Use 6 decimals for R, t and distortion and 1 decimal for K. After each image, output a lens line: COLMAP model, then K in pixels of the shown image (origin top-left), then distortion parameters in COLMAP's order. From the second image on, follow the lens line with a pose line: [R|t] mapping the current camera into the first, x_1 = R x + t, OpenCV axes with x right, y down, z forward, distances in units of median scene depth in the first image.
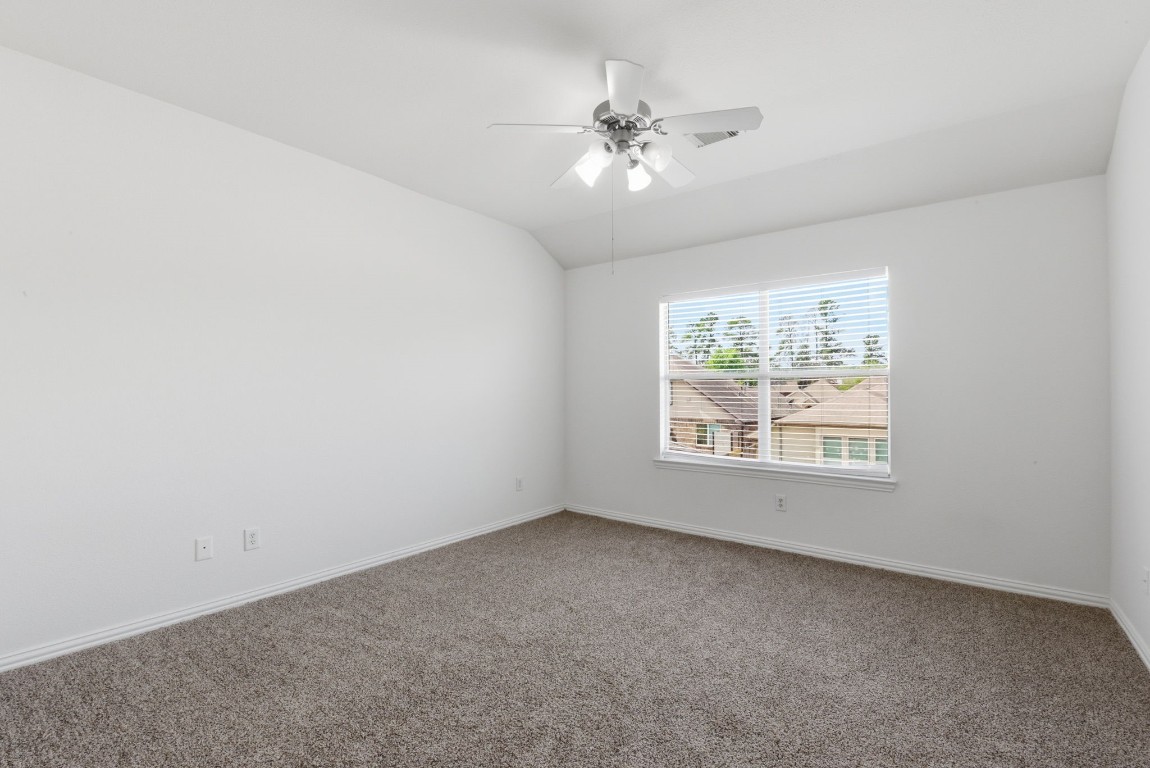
lens RADIAL K [[514.3, 0, 593.6], [0, 514.3, 388.1], [0, 0, 1]] dist [0.008819, 0.000330]
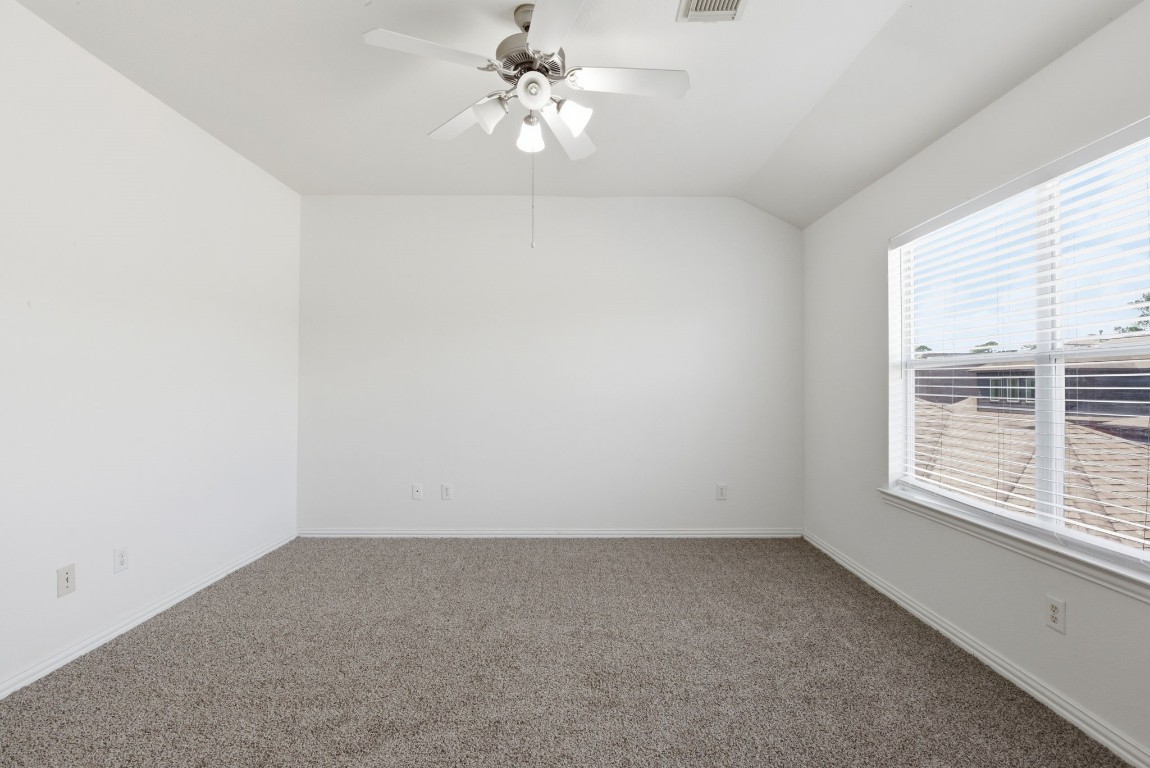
lens RADIAL K [[506.4, 0, 582.7], [0, 506.4, 385.0], [0, 0, 1]] dist [-0.001159, -0.009549]
pose [[0.601354, 0.000583, -0.798982, 0.470066], [0.001695, 0.999997, 0.002005, 0.002849], [0.798981, -0.002560, 0.601351, 0.351141]]
